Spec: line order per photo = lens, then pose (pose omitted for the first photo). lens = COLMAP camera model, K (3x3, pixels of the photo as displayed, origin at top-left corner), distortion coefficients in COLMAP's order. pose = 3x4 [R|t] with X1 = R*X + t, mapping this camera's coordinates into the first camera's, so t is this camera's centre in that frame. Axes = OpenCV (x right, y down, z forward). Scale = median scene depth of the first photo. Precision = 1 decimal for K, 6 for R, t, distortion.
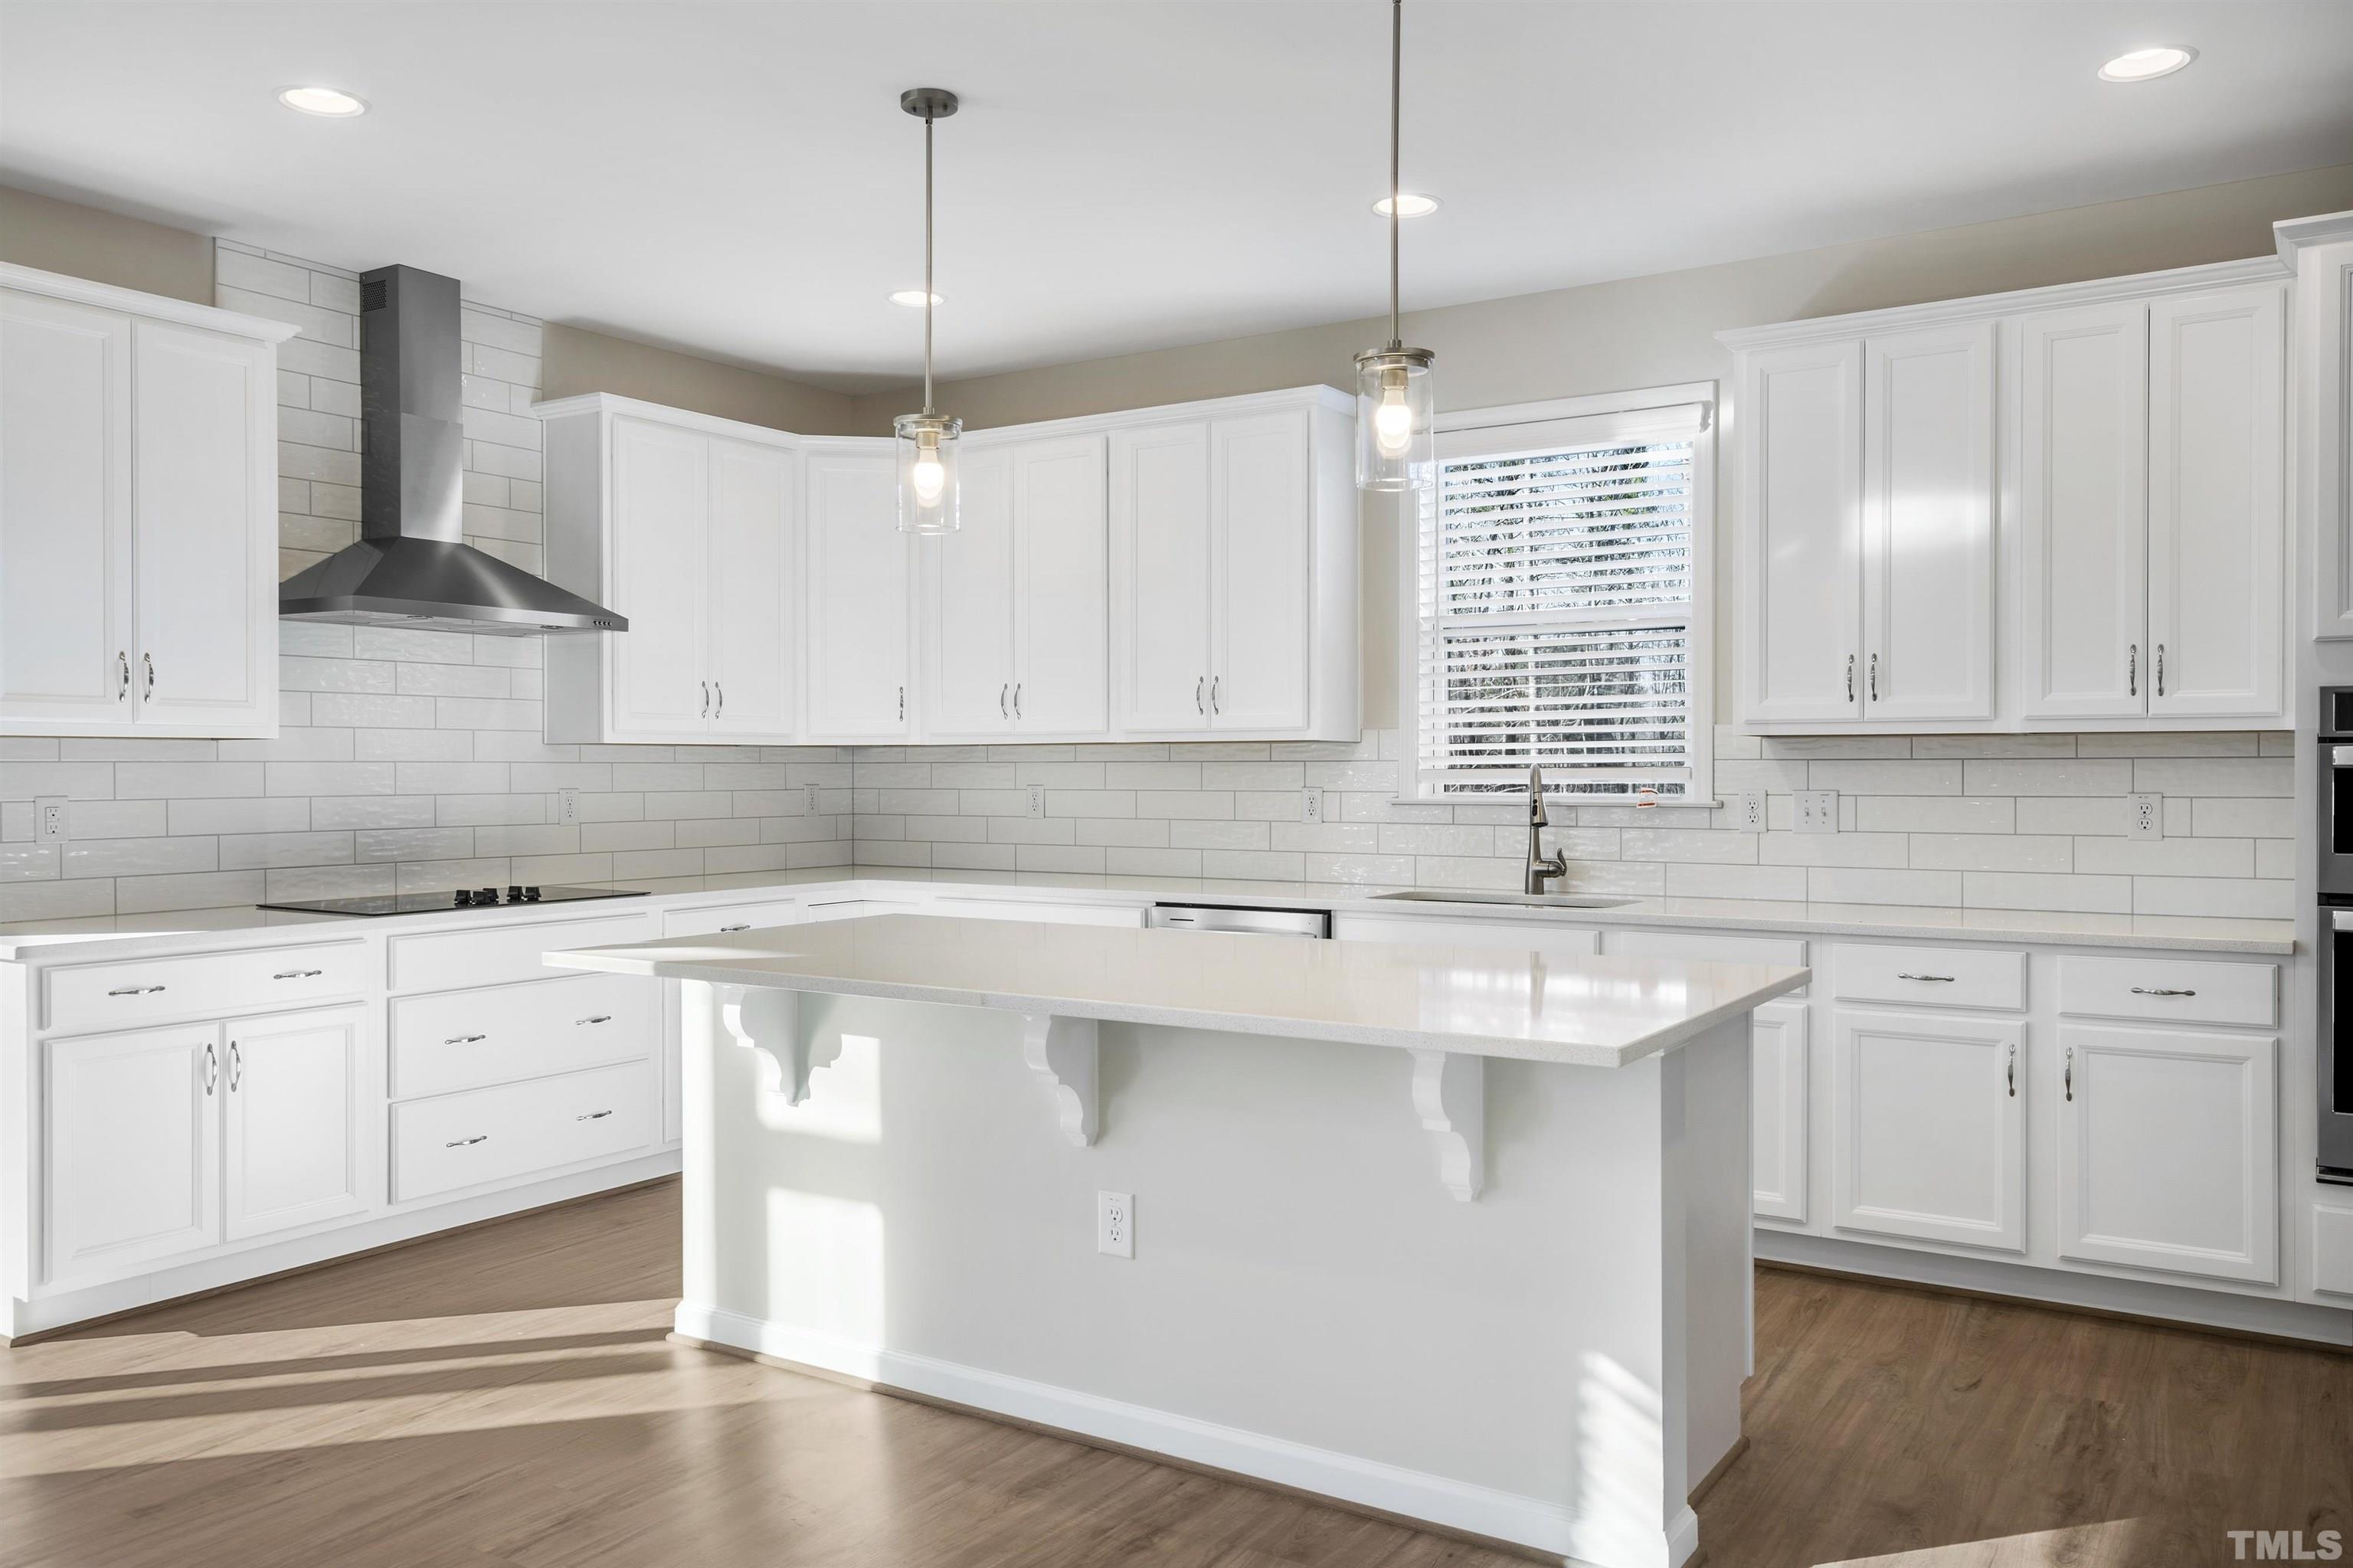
lens RADIAL K [[1765.4, 0, 1182.3], [0, 1765.4, 777.3], [0, 0, 1]] dist [0.007190, 0.004655]
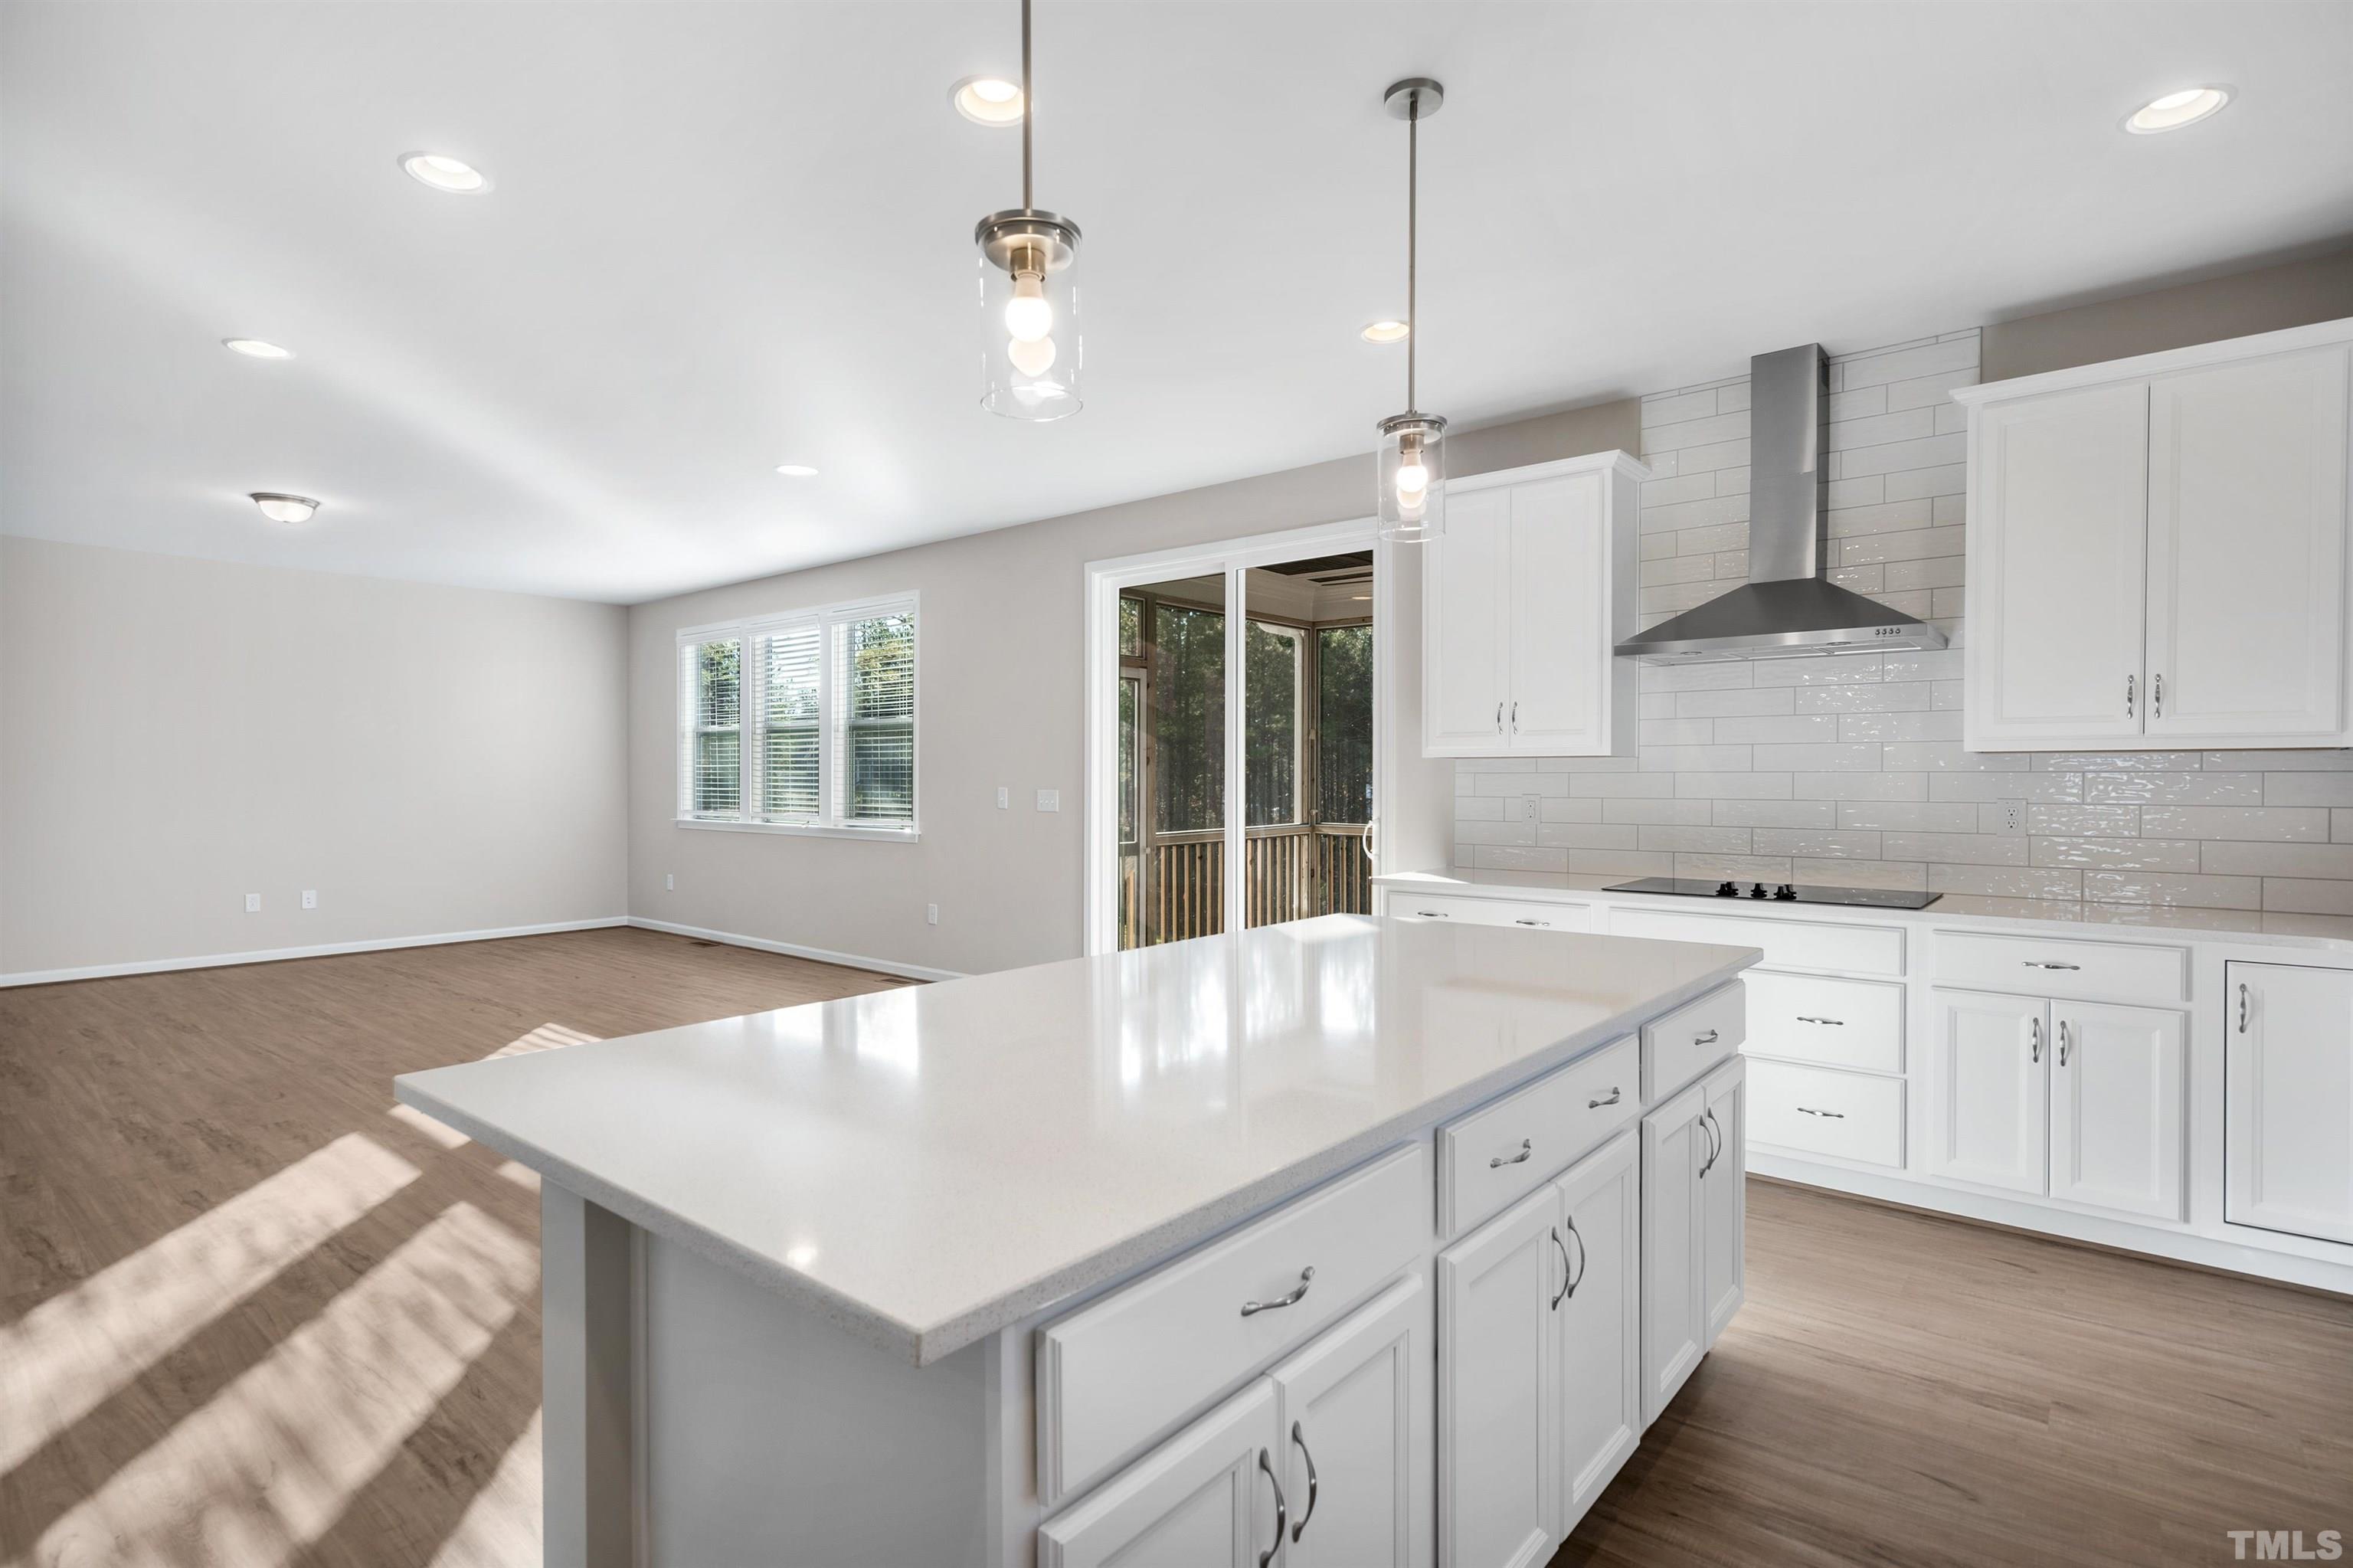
lens RADIAL K [[1163.7, 0, 1174.1], [0, 1163.7, 793.9], [0, 0, 1]] dist [-0.001545, 0.000295]
pose [[-0.131171, 0.013292, -0.991271, 0.403543], [-0.006897, 0.999874, 0.014320, -0.002712], [0.991336, 0.008715, -0.131063, 0.740903]]
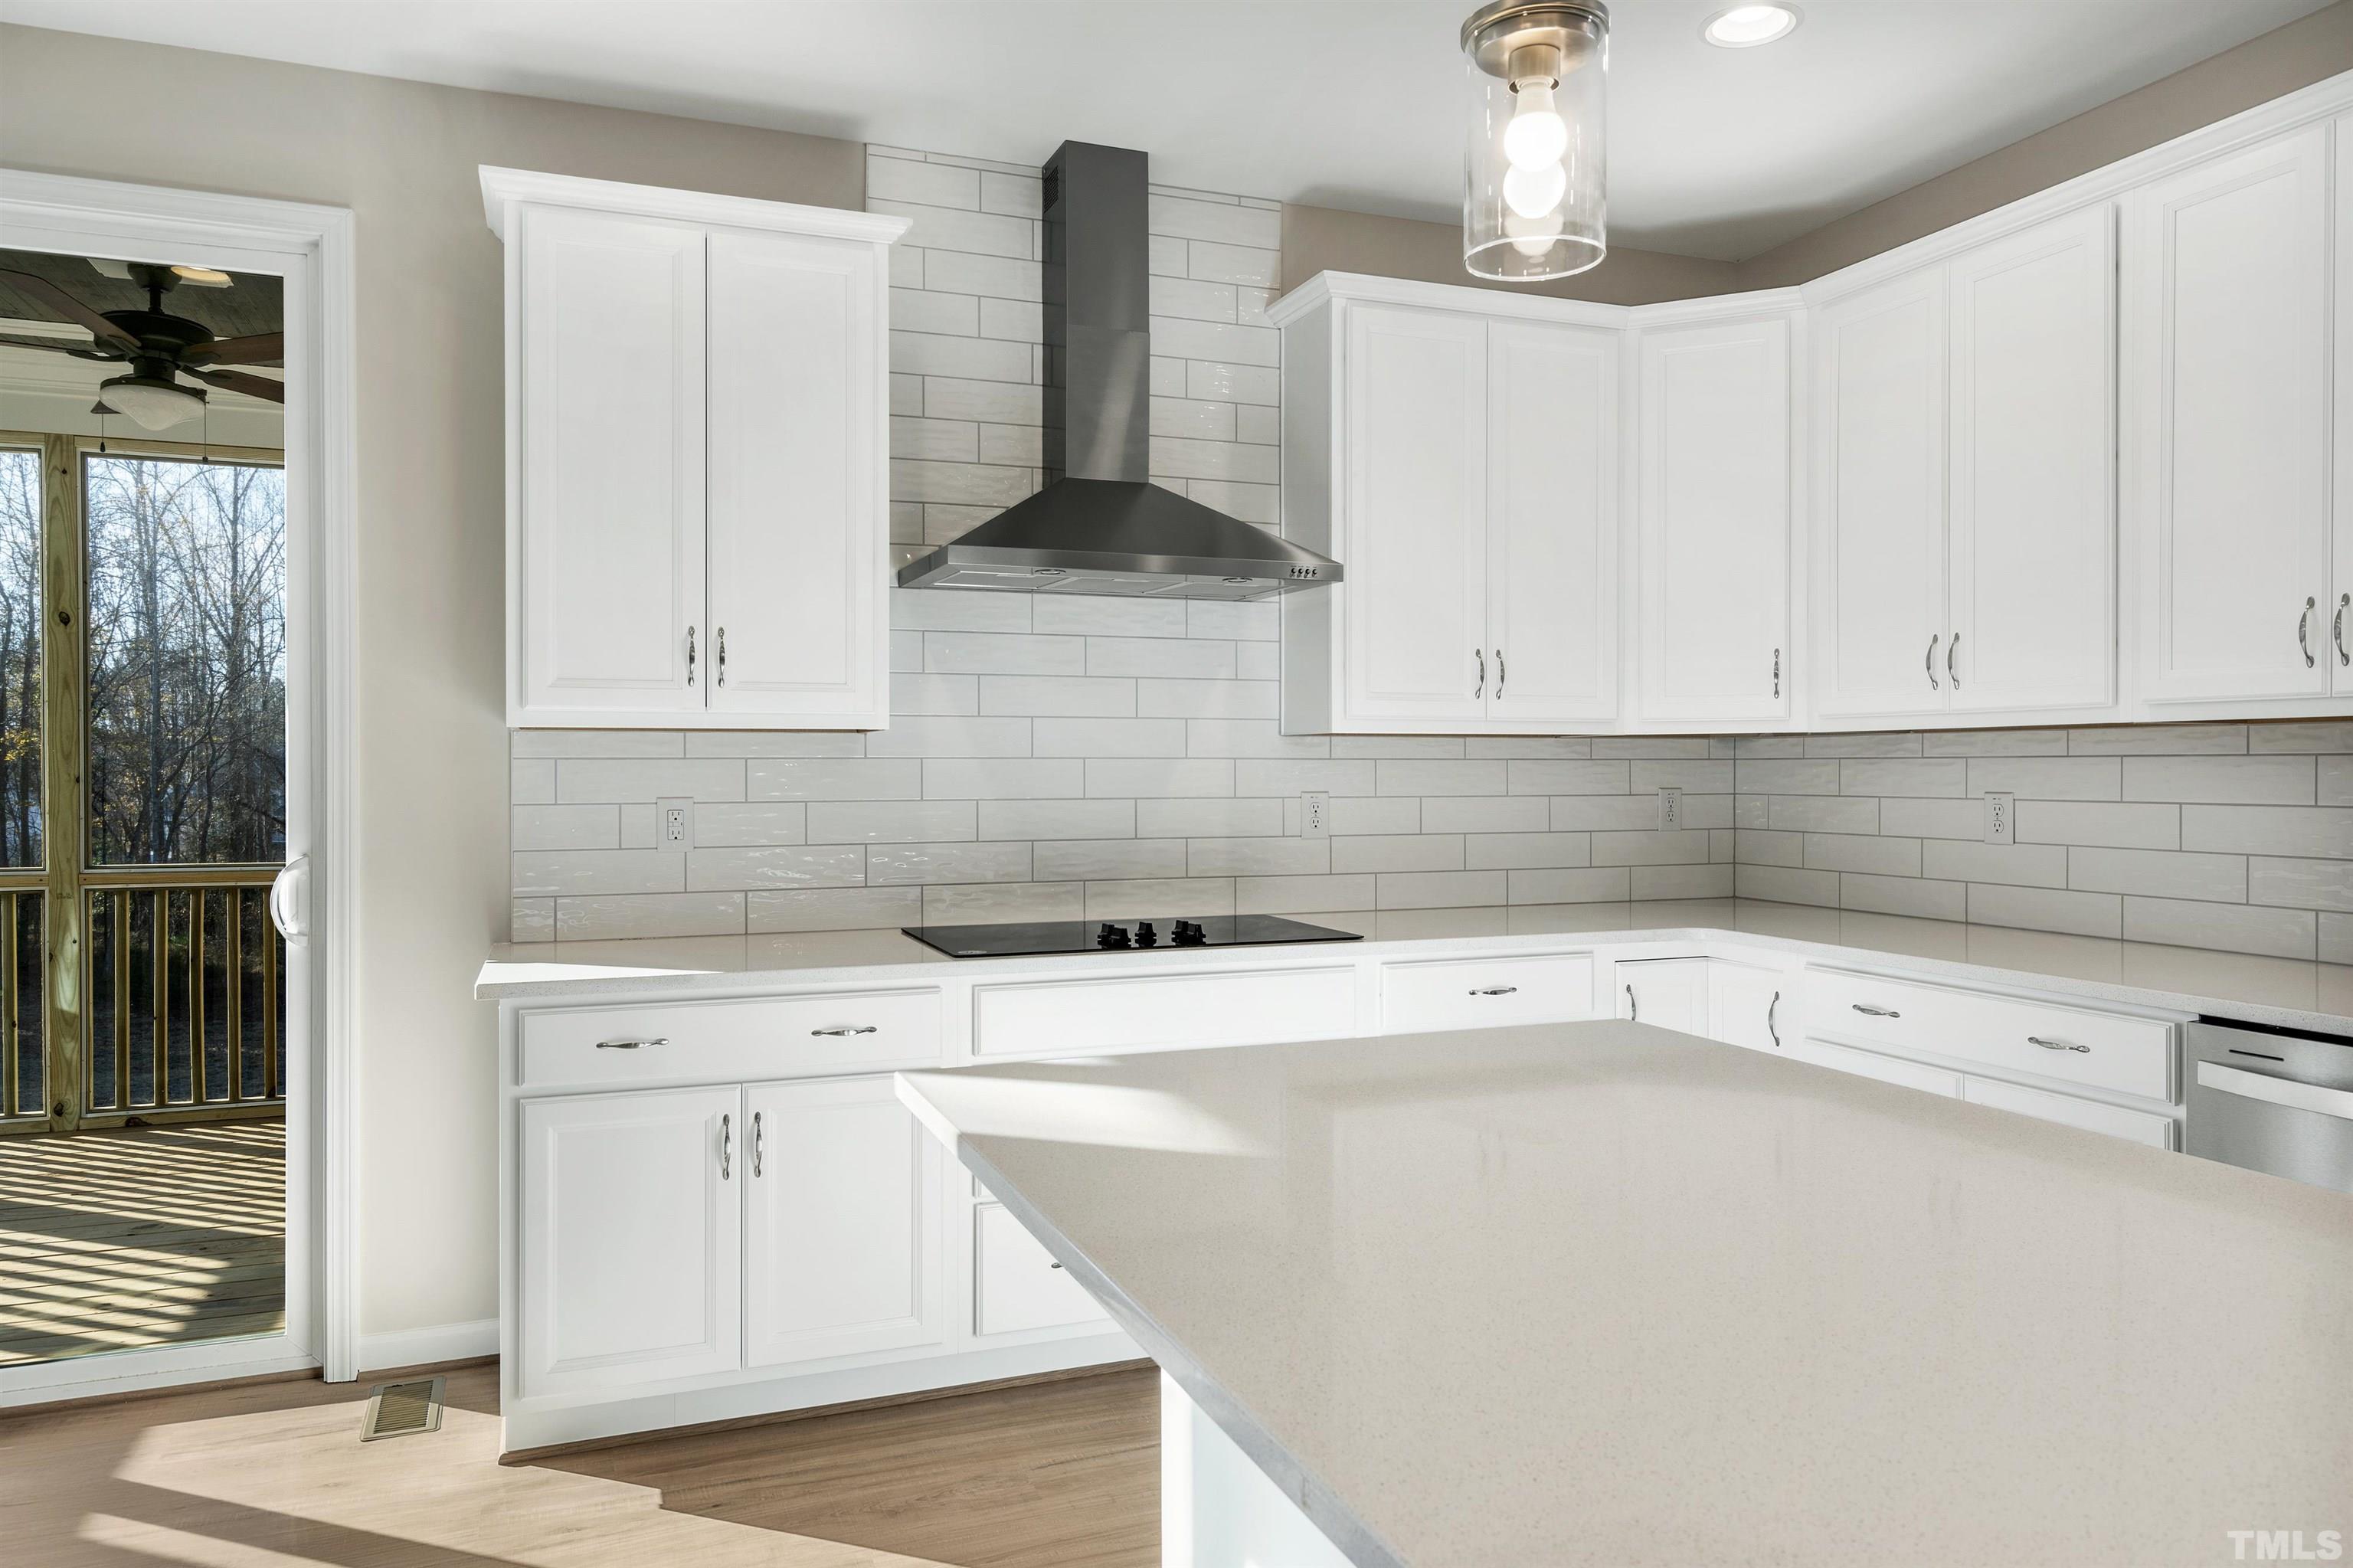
lens RADIAL K [[1557.9, 0, 1165.2], [0, 1557.9, 769.9], [0, 0, 1]] dist [0.002750, 0.001783]
pose [[0.799340, 0.001749, -0.600876, 0.020545], [-0.003764, 0.999991, -0.002096, -0.002053], [0.600867, 0.003937, 0.799340, 0.475972]]
